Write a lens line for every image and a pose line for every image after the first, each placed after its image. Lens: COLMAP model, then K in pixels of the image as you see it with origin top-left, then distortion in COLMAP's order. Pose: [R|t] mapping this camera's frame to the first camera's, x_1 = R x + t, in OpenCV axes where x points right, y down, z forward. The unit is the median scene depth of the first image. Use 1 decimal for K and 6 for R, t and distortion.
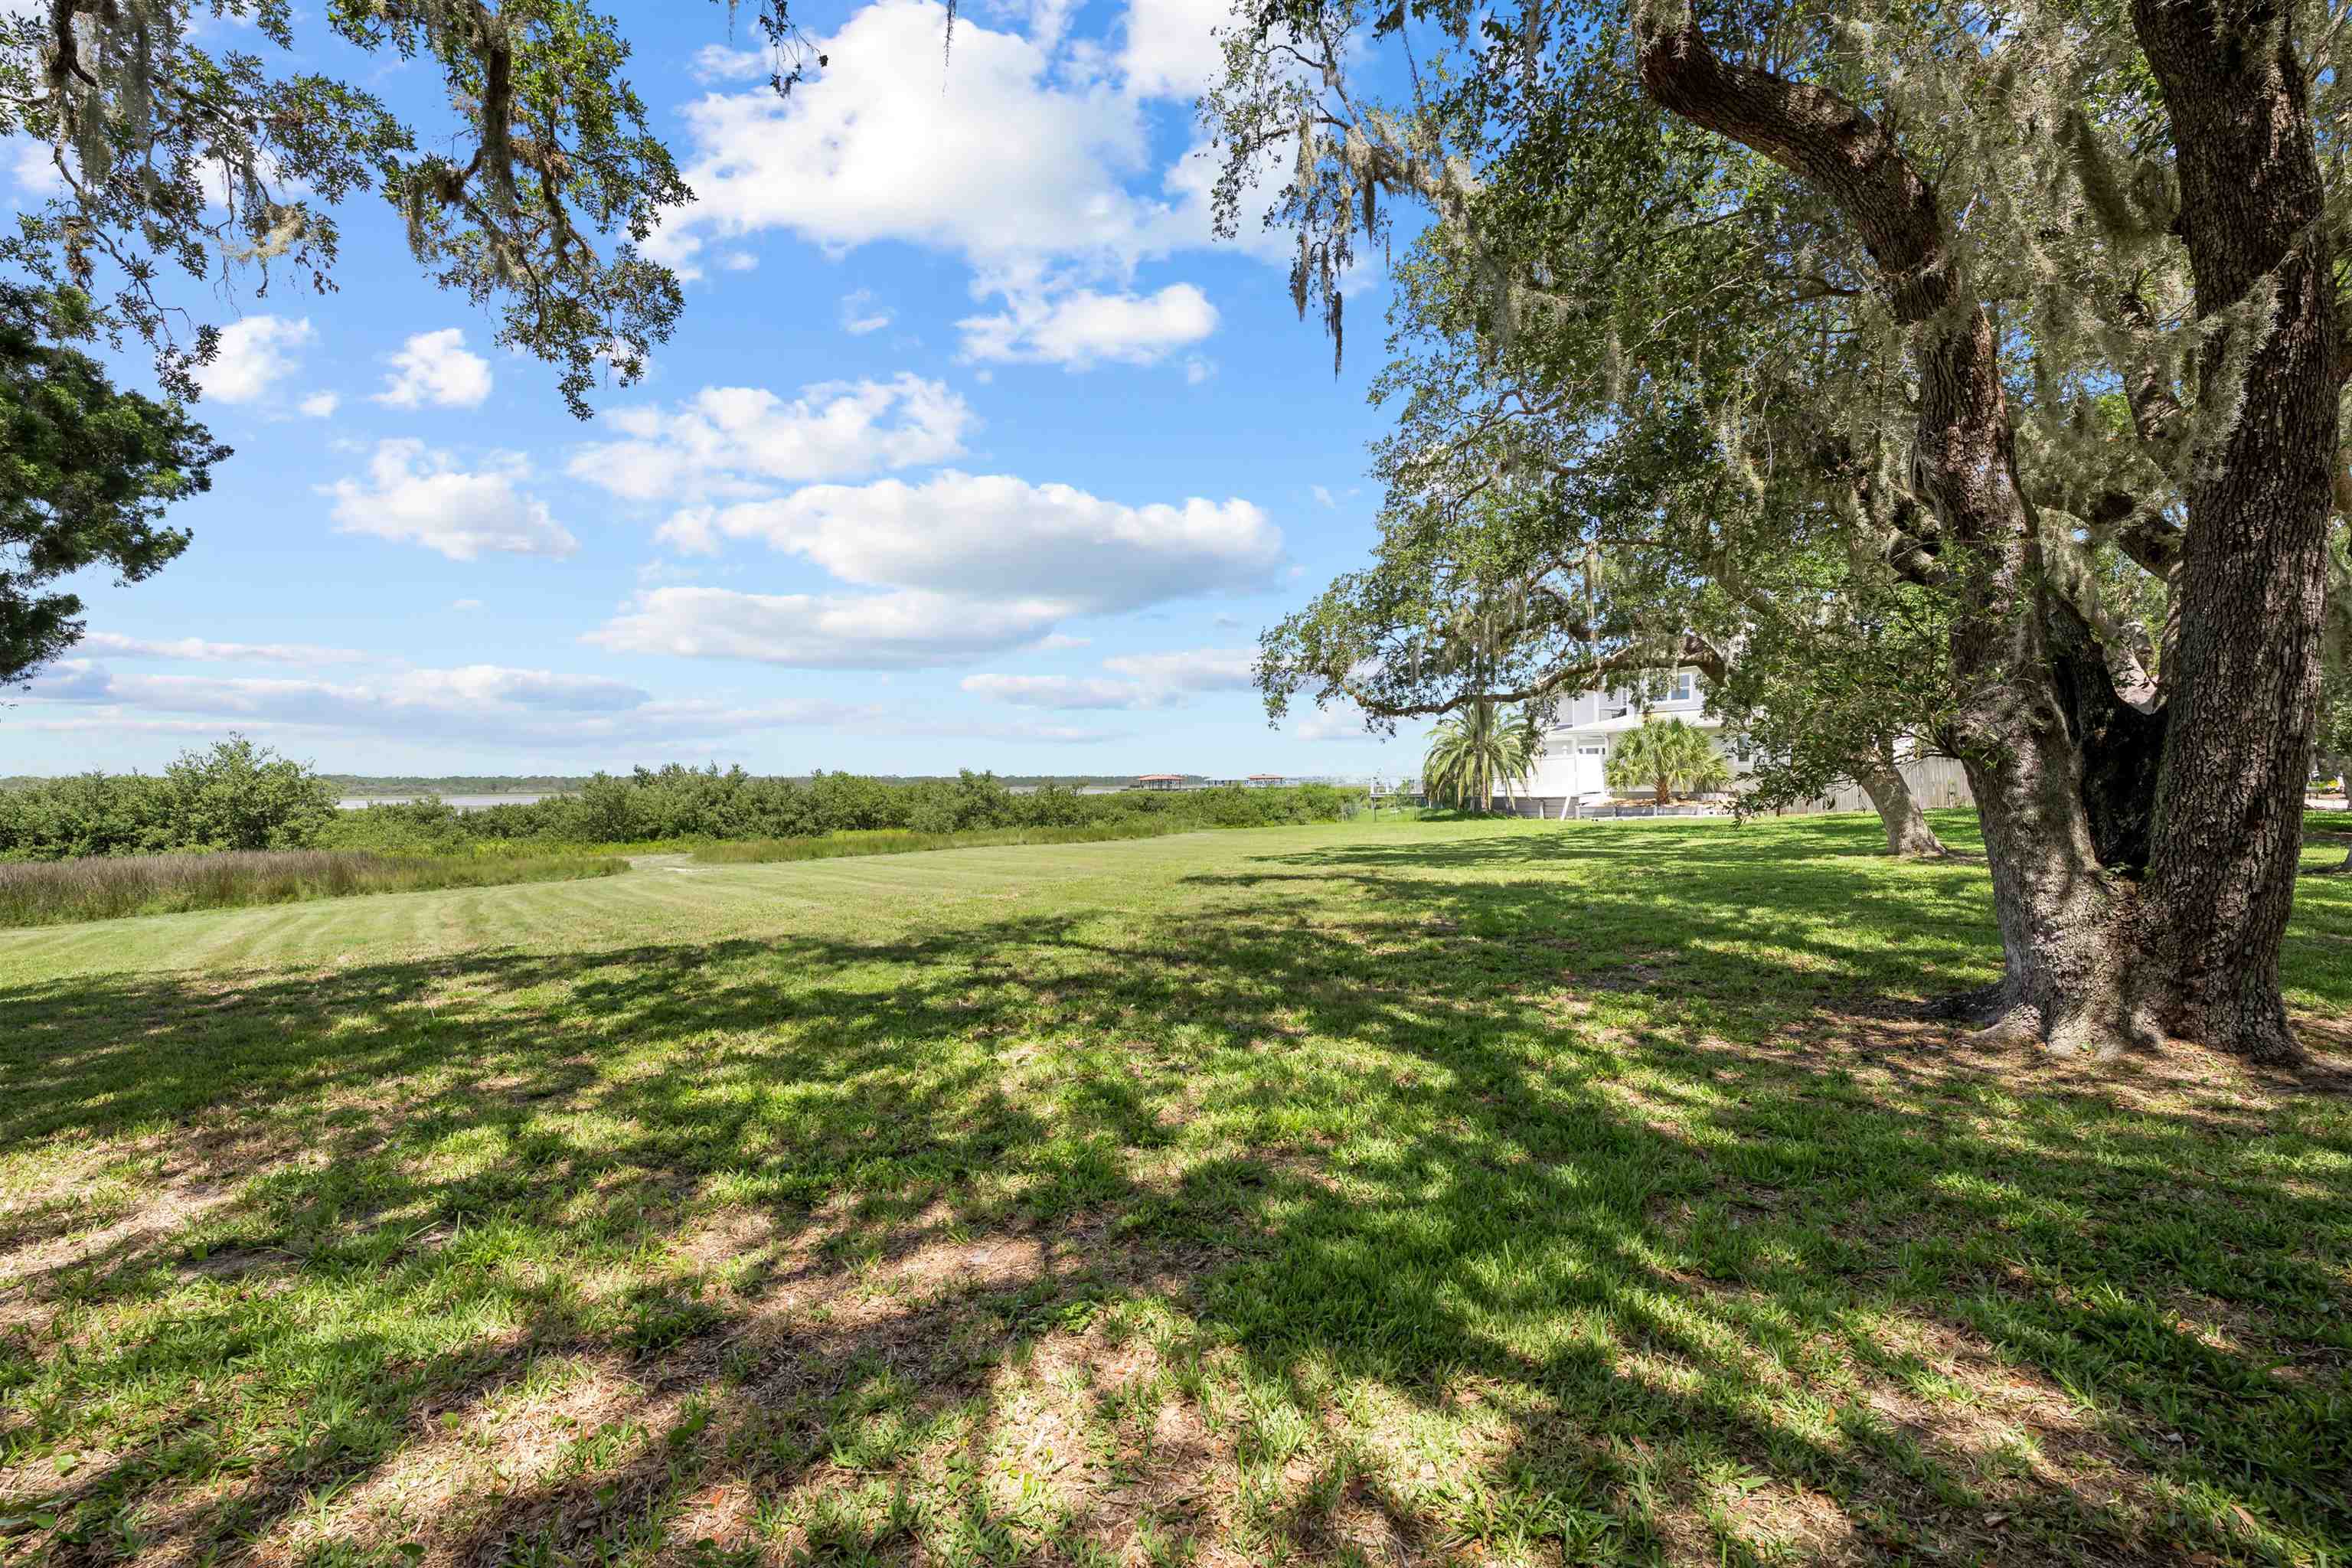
lens RADIAL K [[936.8, 0, 1183.2], [0, 936.8, 786.0], [0, 0, 1]] dist [0.000670, 0.000571]
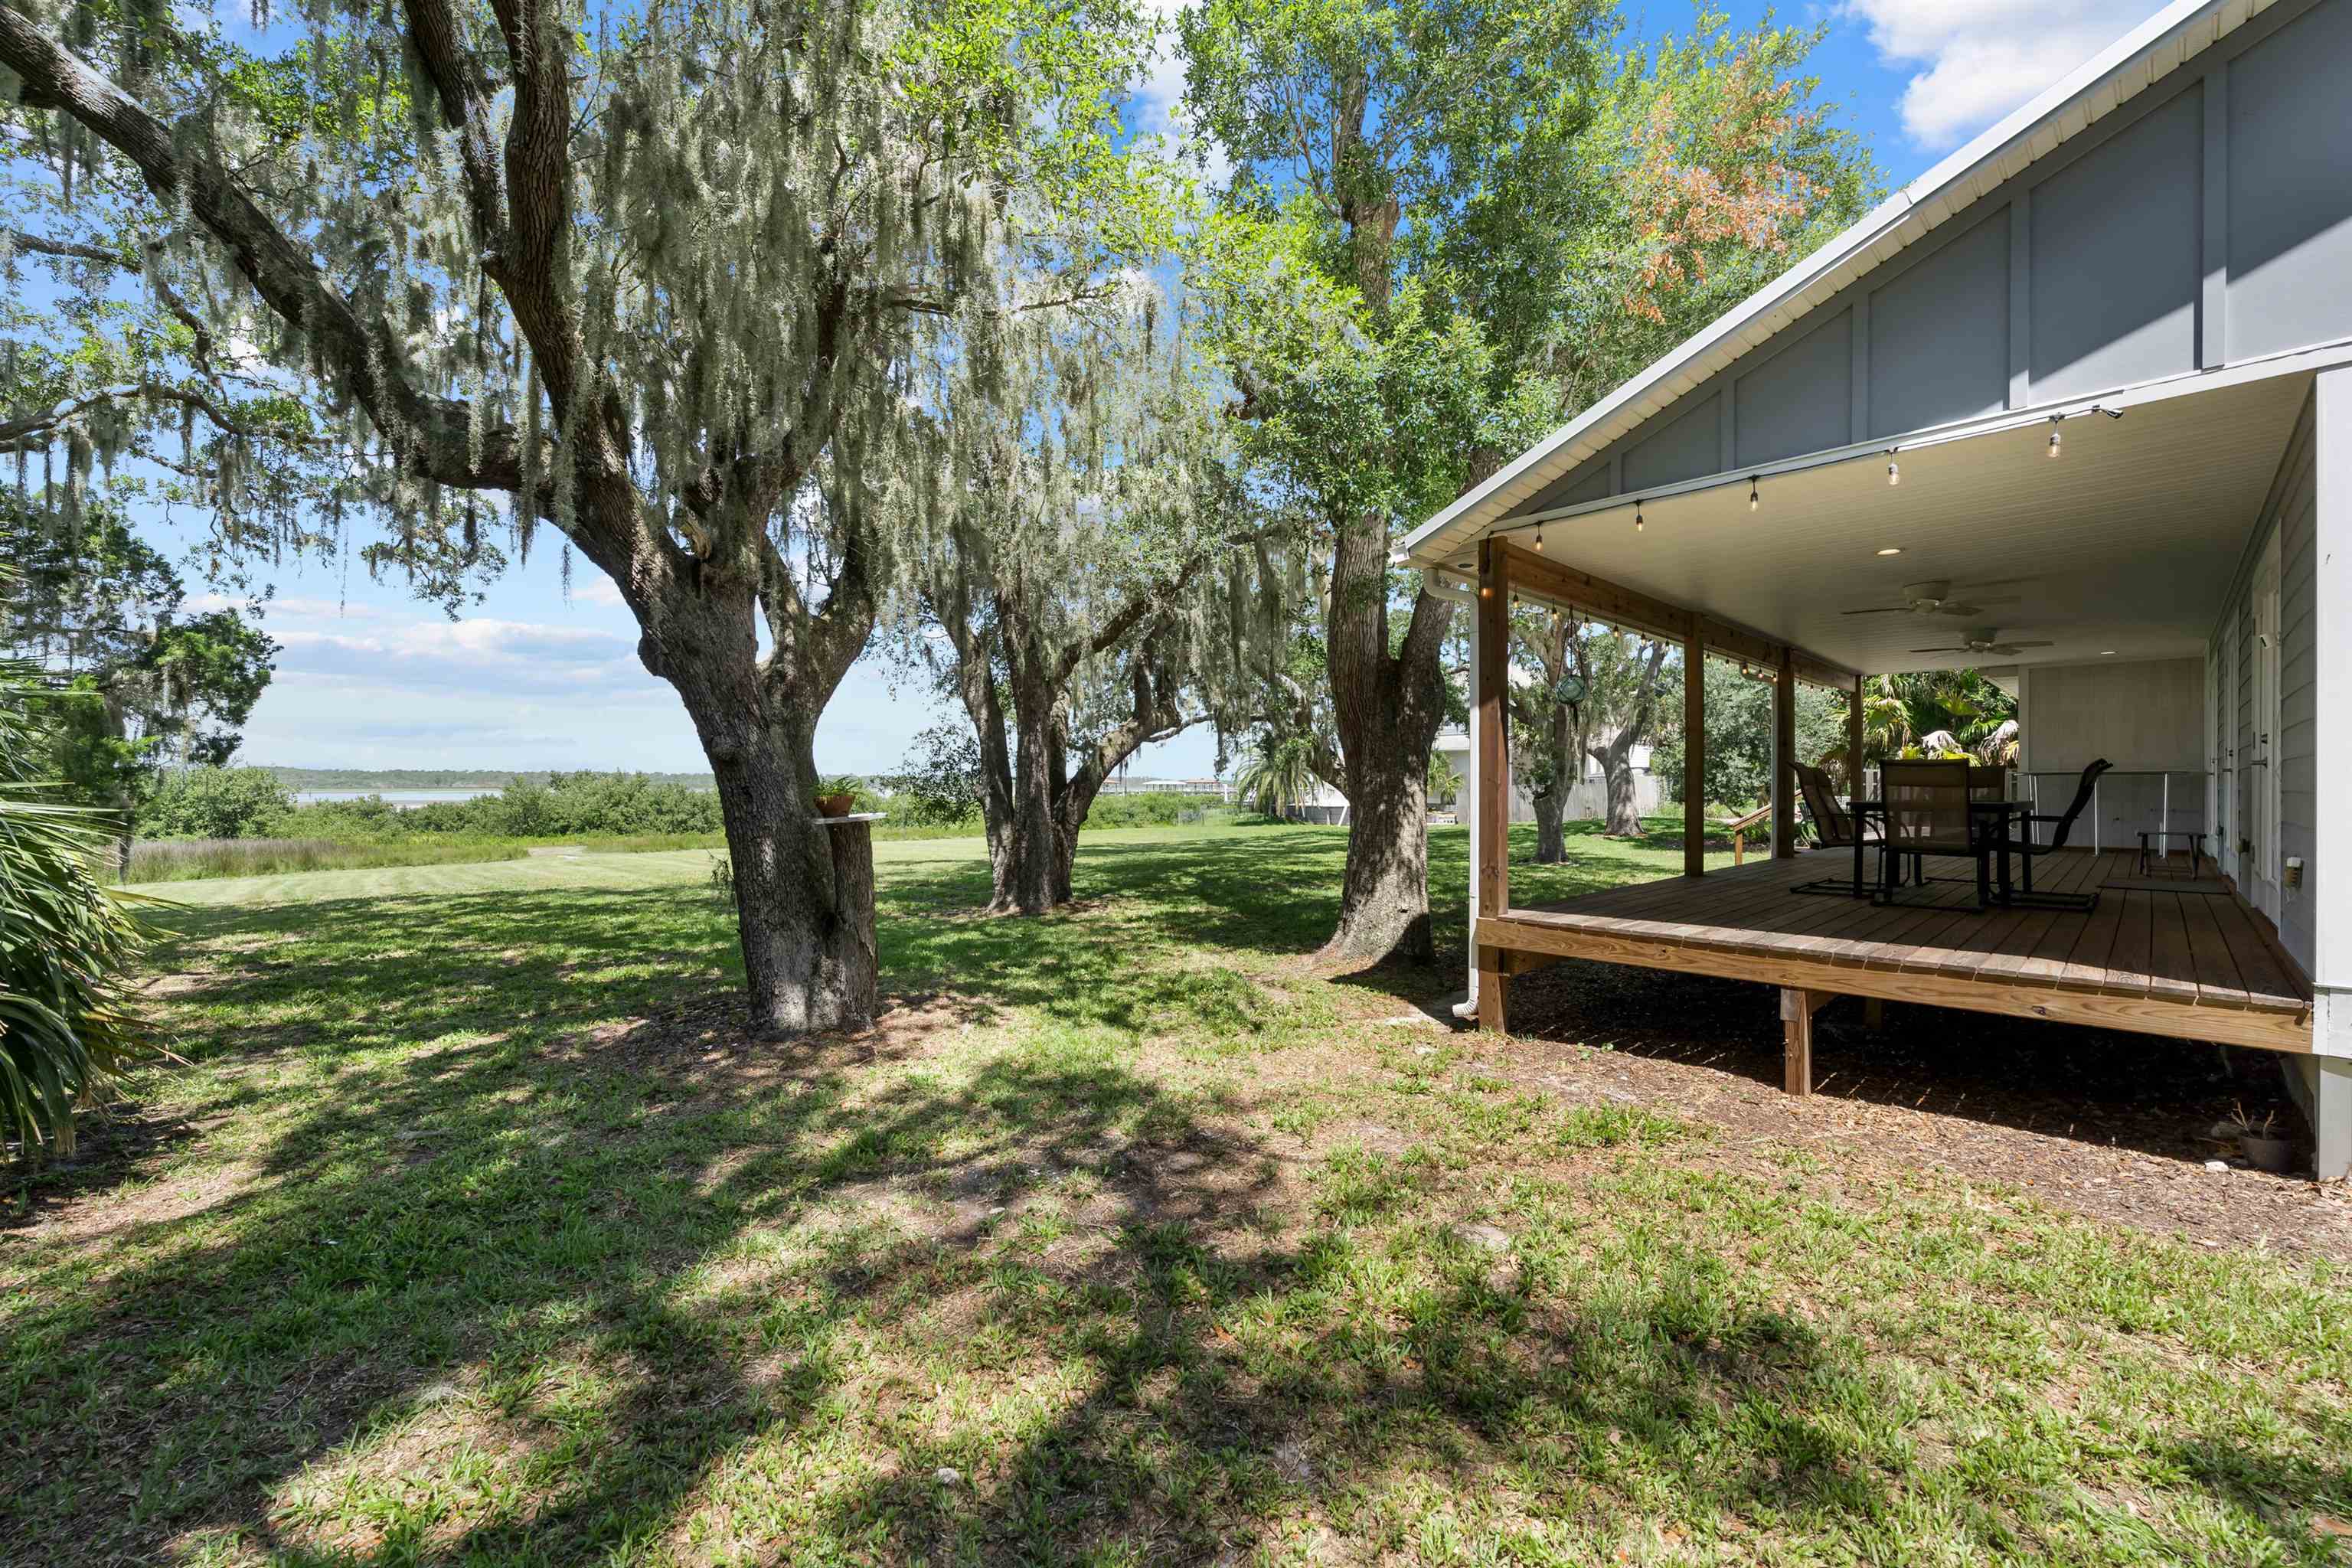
lens RADIAL K [[936.8, 0, 1168.9], [0, 936.8, 790.0], [0, 0, 1]] dist [0.000670, 0.000571]
pose [[0.999529, 0.011785, 0.028352, 0.222526], [-0.011836, 0.999929, 0.001647, -0.013529], [-0.028330, -0.001981, 0.999597, -0.280624]]
